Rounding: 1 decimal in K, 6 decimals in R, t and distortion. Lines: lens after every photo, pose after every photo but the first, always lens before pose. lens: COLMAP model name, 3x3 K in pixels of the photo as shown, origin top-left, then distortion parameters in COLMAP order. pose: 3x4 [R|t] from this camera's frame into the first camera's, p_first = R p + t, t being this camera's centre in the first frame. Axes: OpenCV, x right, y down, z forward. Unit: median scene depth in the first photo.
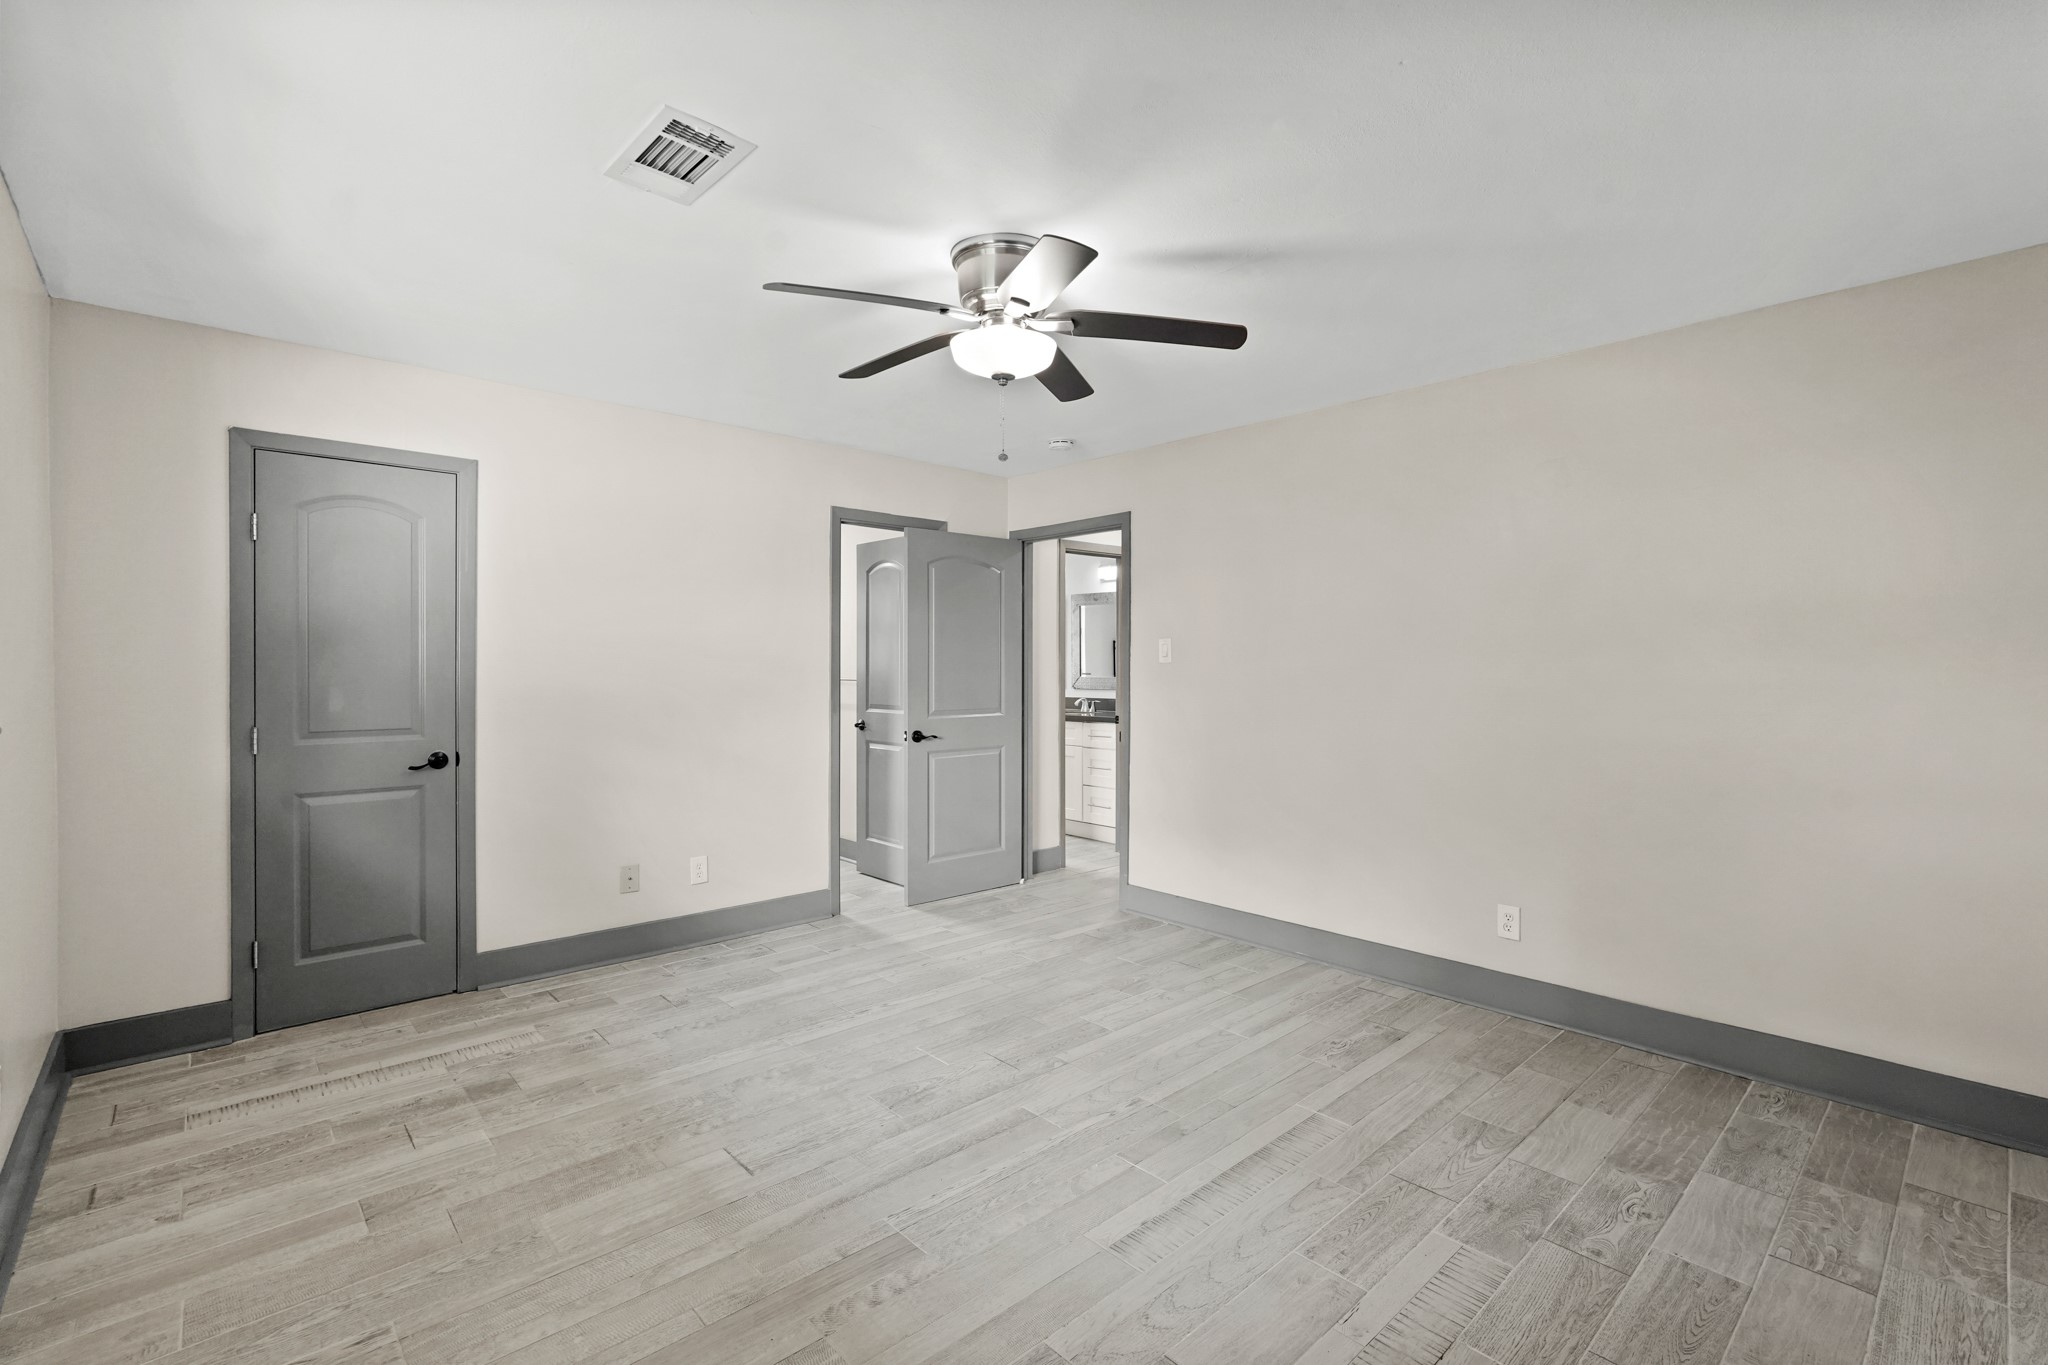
lens RADIAL K [[908.7, 0, 1032.0], [0, 908.7, 669.2], [0, 0, 1]] dist [-0.016132, 0.008524]
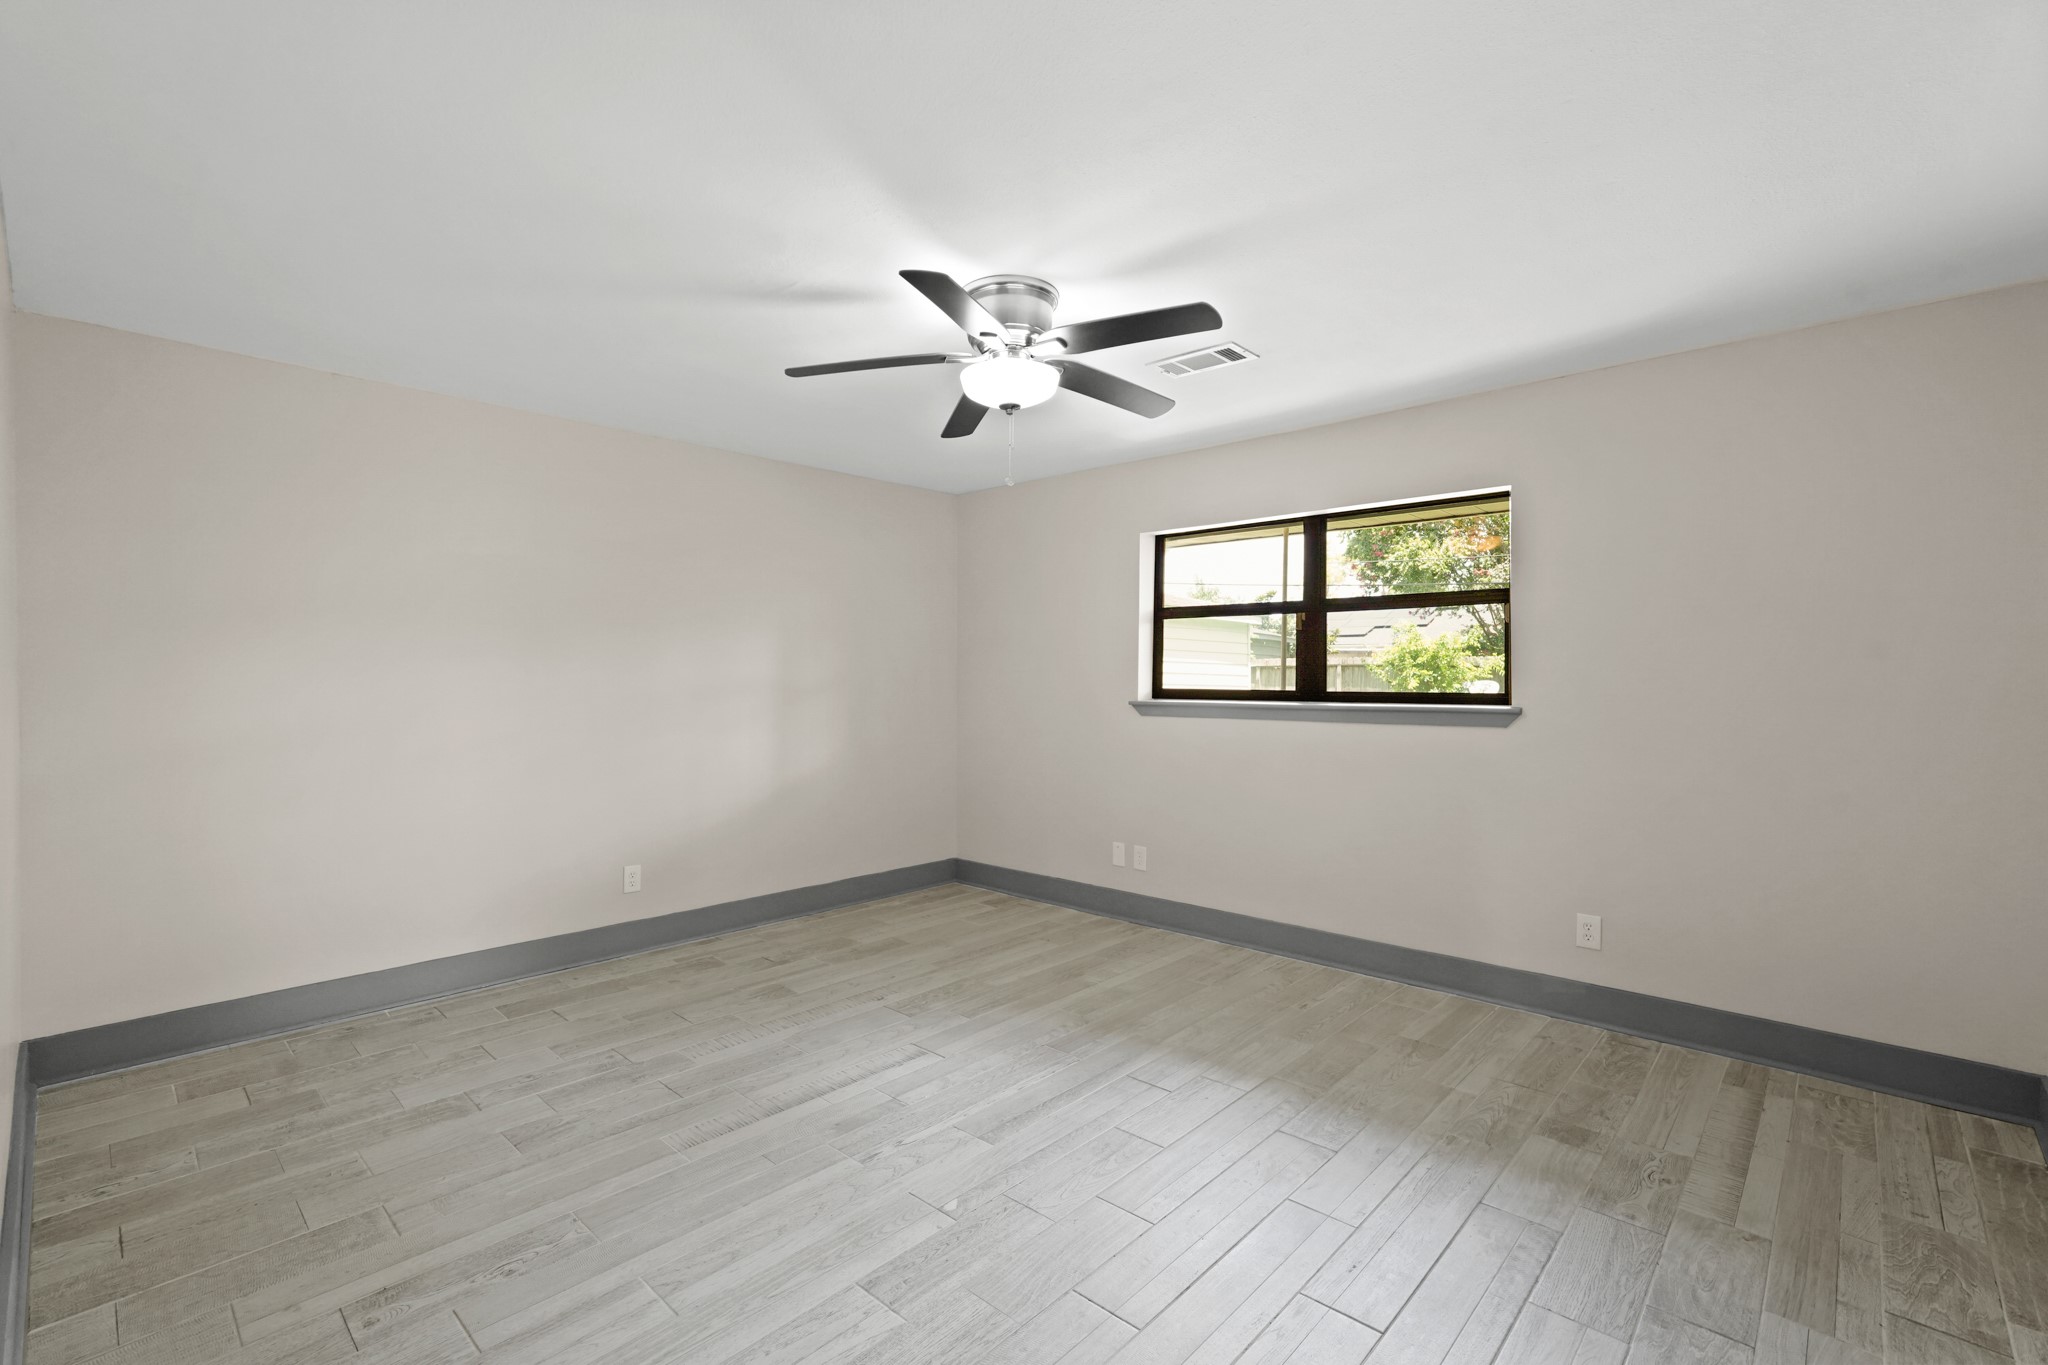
lens RADIAL K [[908.7, 0, 1032.0], [0, 908.7, 669.2], [0, 0, 1]] dist [-0.016132, 0.008524]
pose [[-0.996939, -0.002666, -0.078137, 0.025955], [-0.002457, 0.999993, -0.002775, -0.008639], [0.078144, -0.002574, -0.996939, 2.067220]]
